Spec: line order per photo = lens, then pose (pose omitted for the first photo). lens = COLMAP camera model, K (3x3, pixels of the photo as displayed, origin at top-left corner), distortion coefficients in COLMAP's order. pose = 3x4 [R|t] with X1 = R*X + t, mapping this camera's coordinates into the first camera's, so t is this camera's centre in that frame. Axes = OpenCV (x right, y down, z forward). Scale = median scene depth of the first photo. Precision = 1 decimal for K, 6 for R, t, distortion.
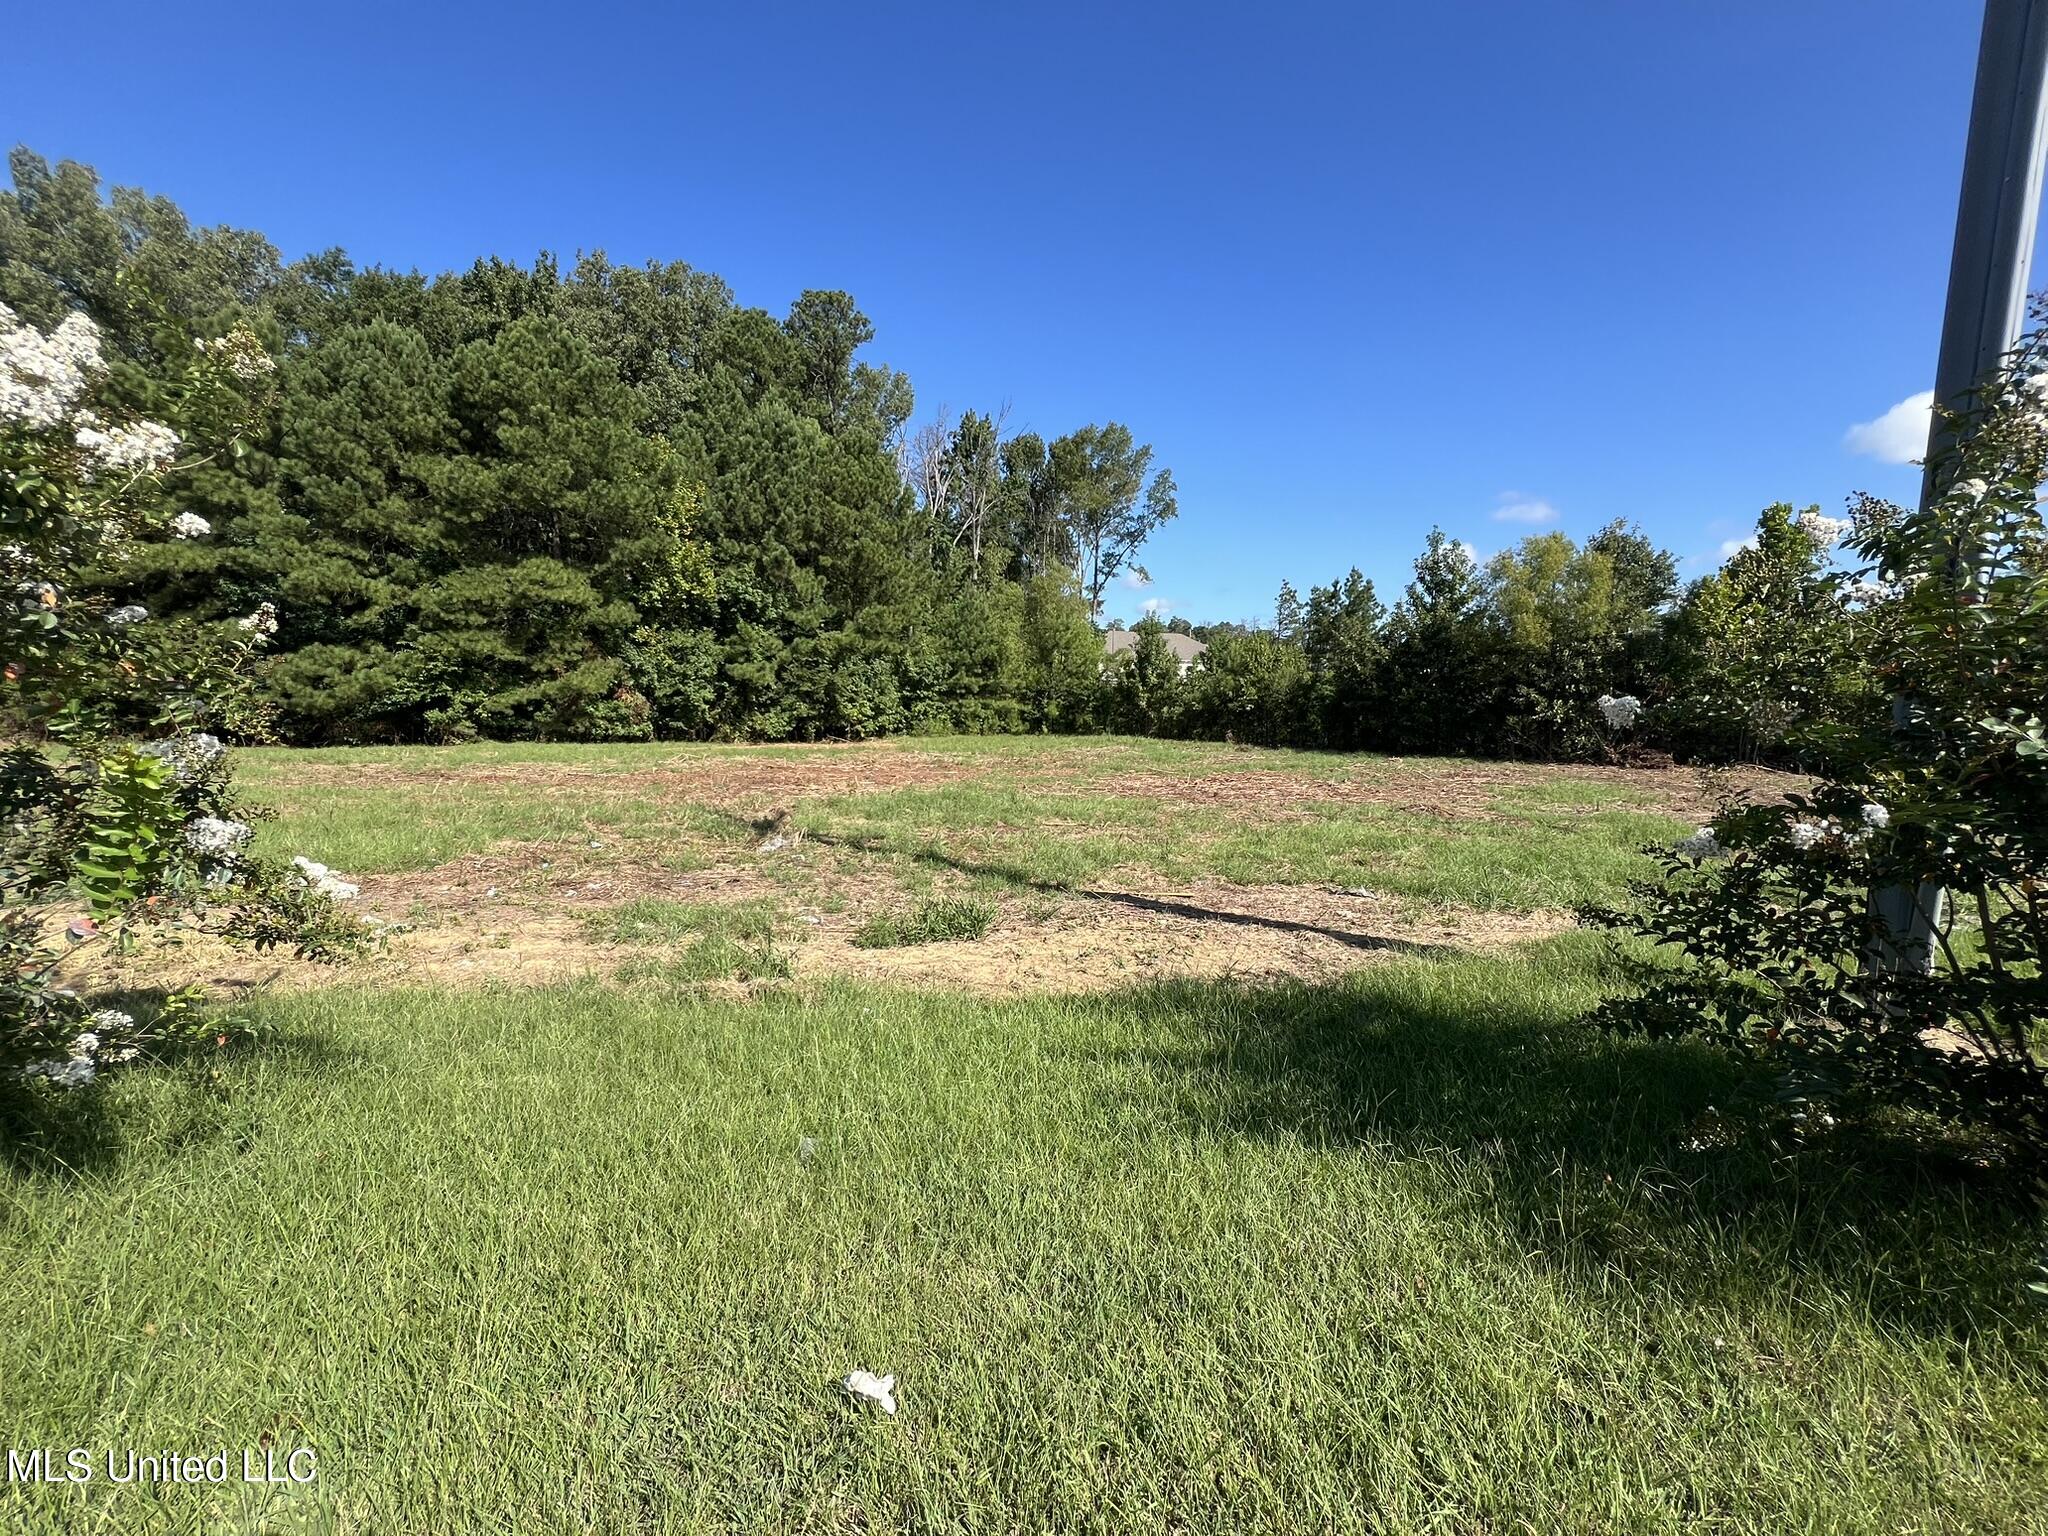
lens RADIAL K [[821.9, 0, 1024.8], [0, 821.9, 768.5], [0, 0, 1]] dist [-0.000734, 0.000360]
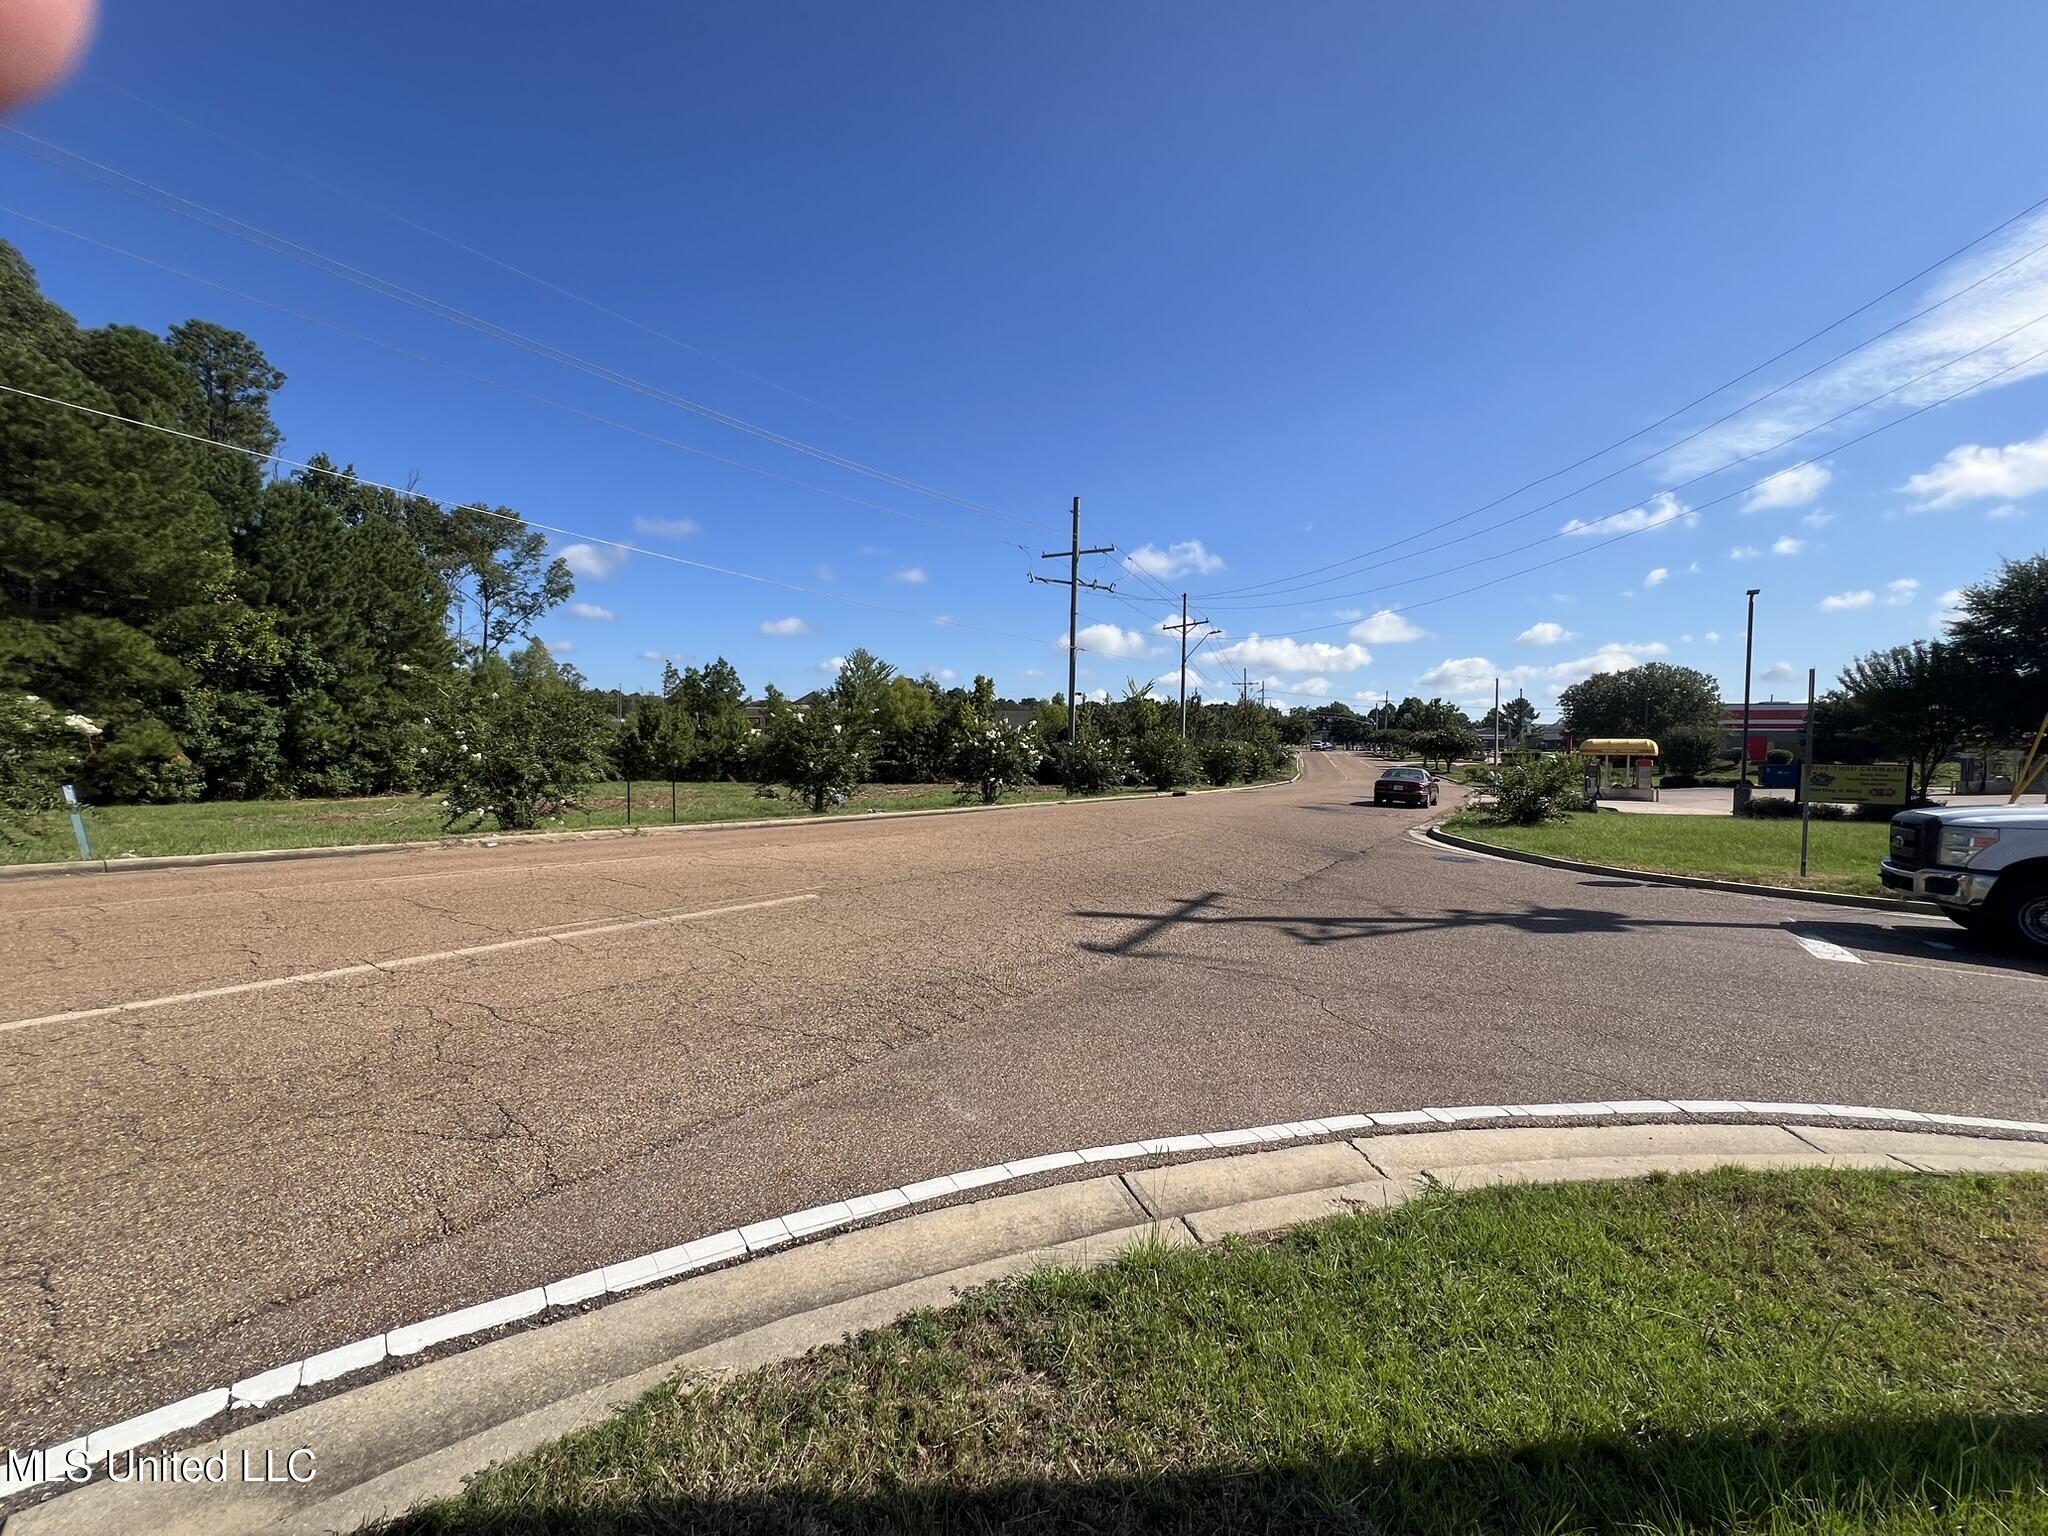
lens RADIAL K [[821.9, 0, 1025.4], [0, 821.9, 772.4], [0, 0, 1]] dist [-0.000734, 0.000360]
pose [[0.625287, -0.025741, 0.779971, -0.576844], [0.069232, 0.997345, -0.022587, 0.022409], [-0.777318, 0.068122, 0.625408, -0.389406]]
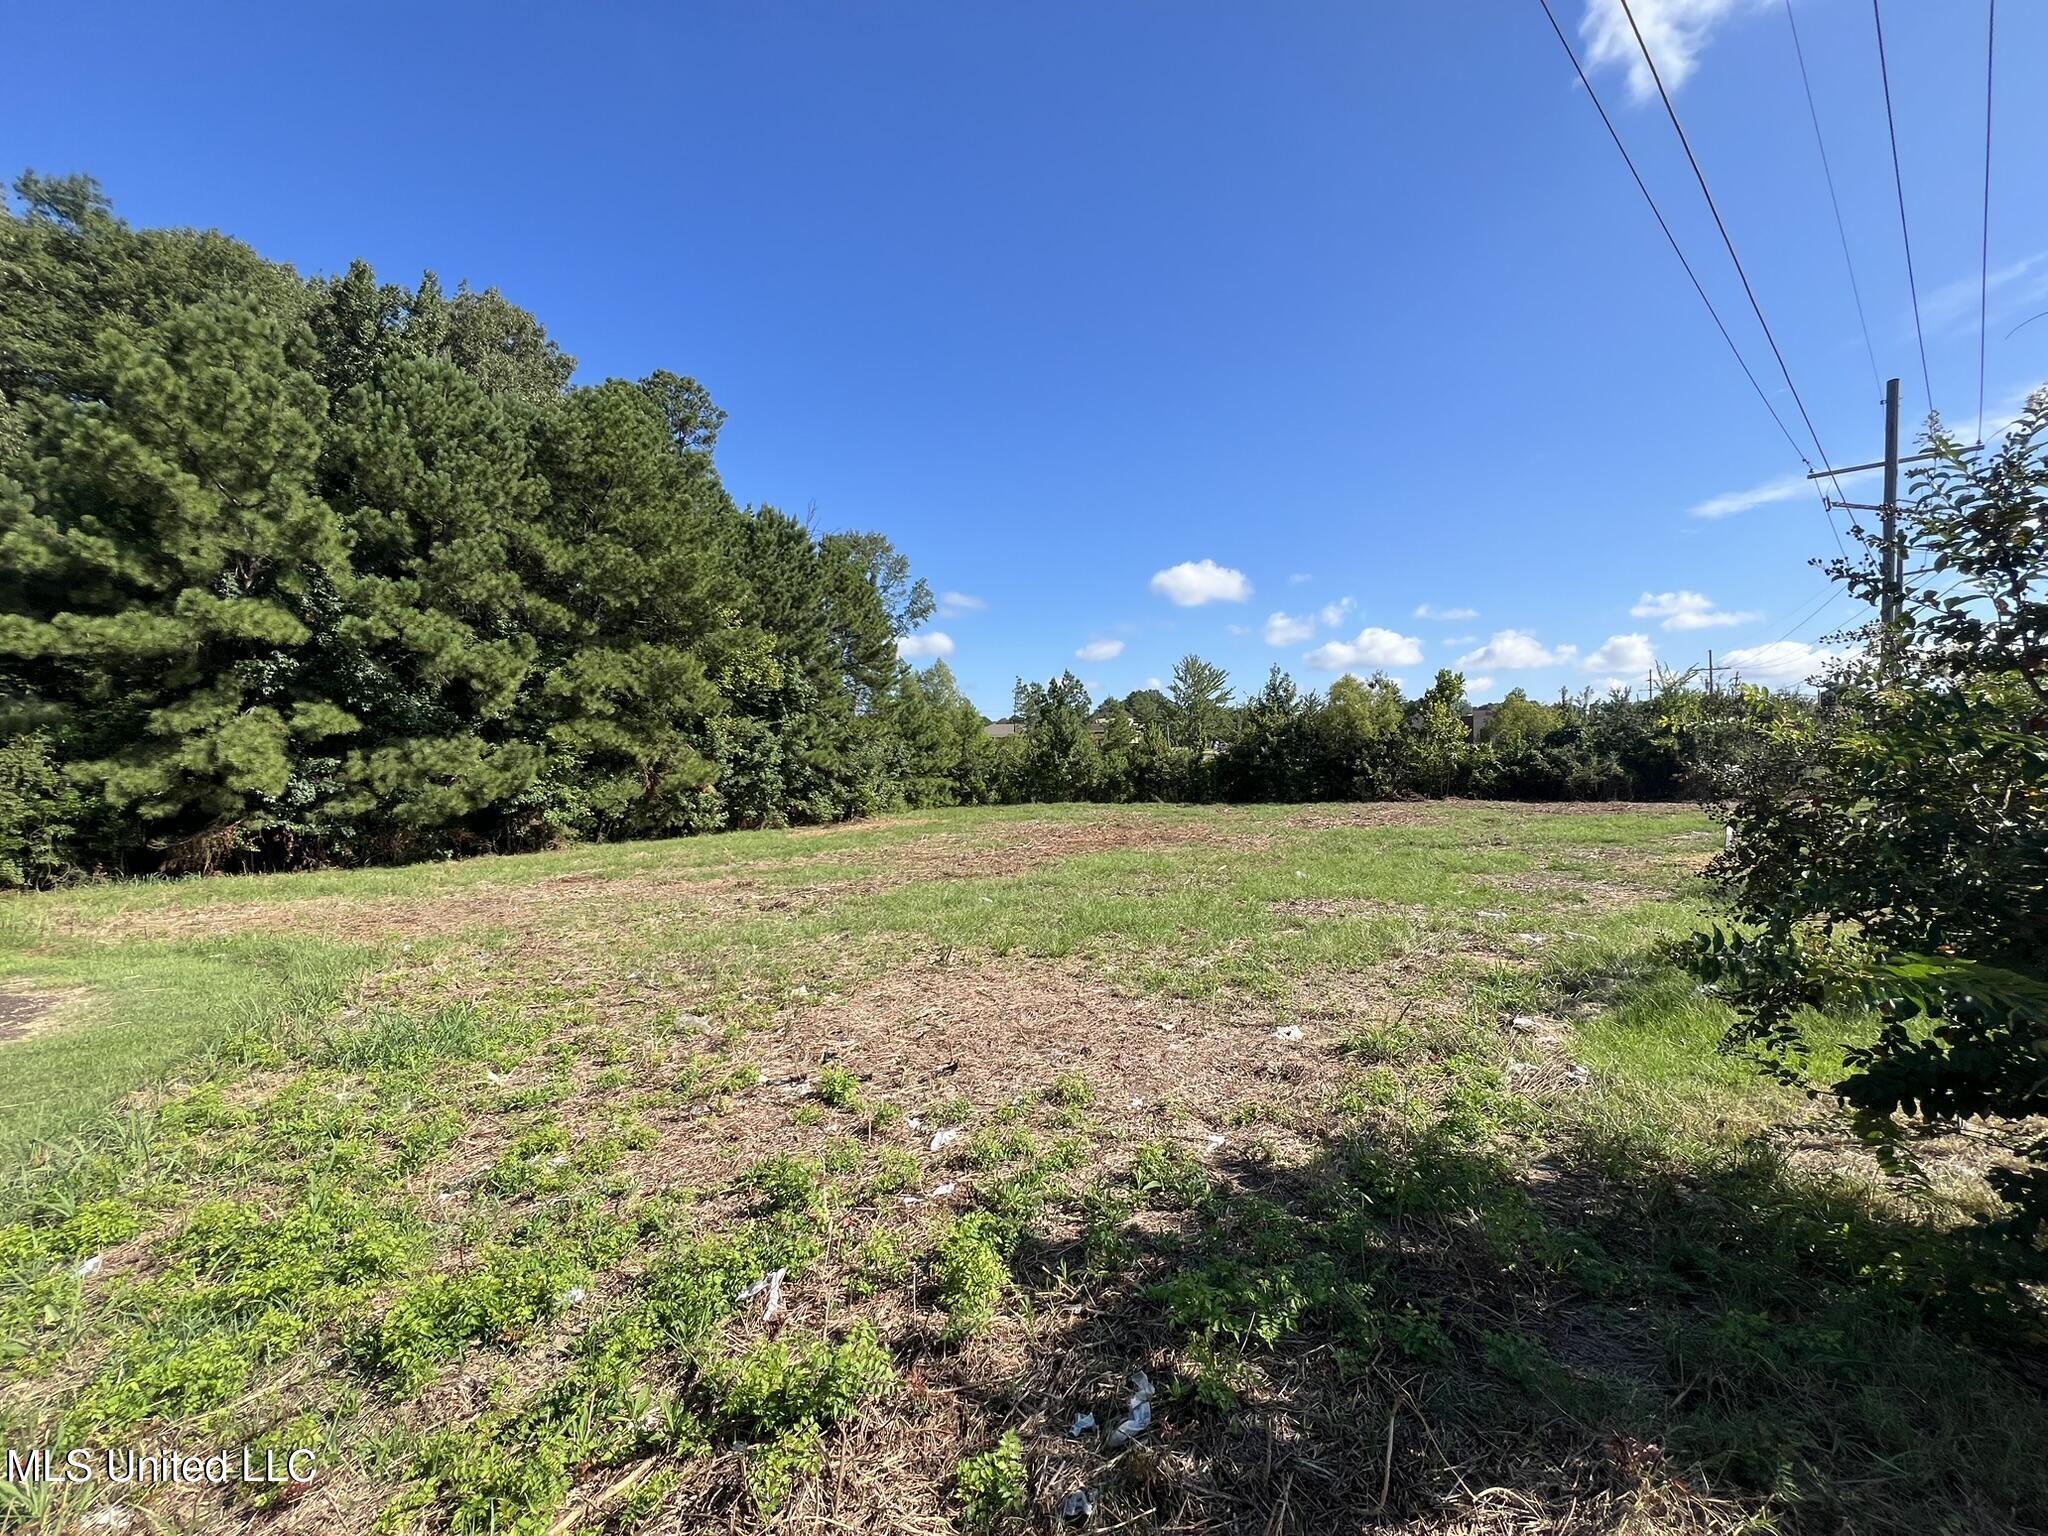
lens RADIAL K [[821.9, 0, 1029.7], [0, 821.9, 769.5], [0, 0, 1]] dist [-0.000734, 0.000360]
pose [[0.802129, -0.026495, 0.596563, -0.705999], [0.077991, 0.995106, -0.060670, -0.017703], [-0.592036, 0.095192, 0.800270, -0.002693]]
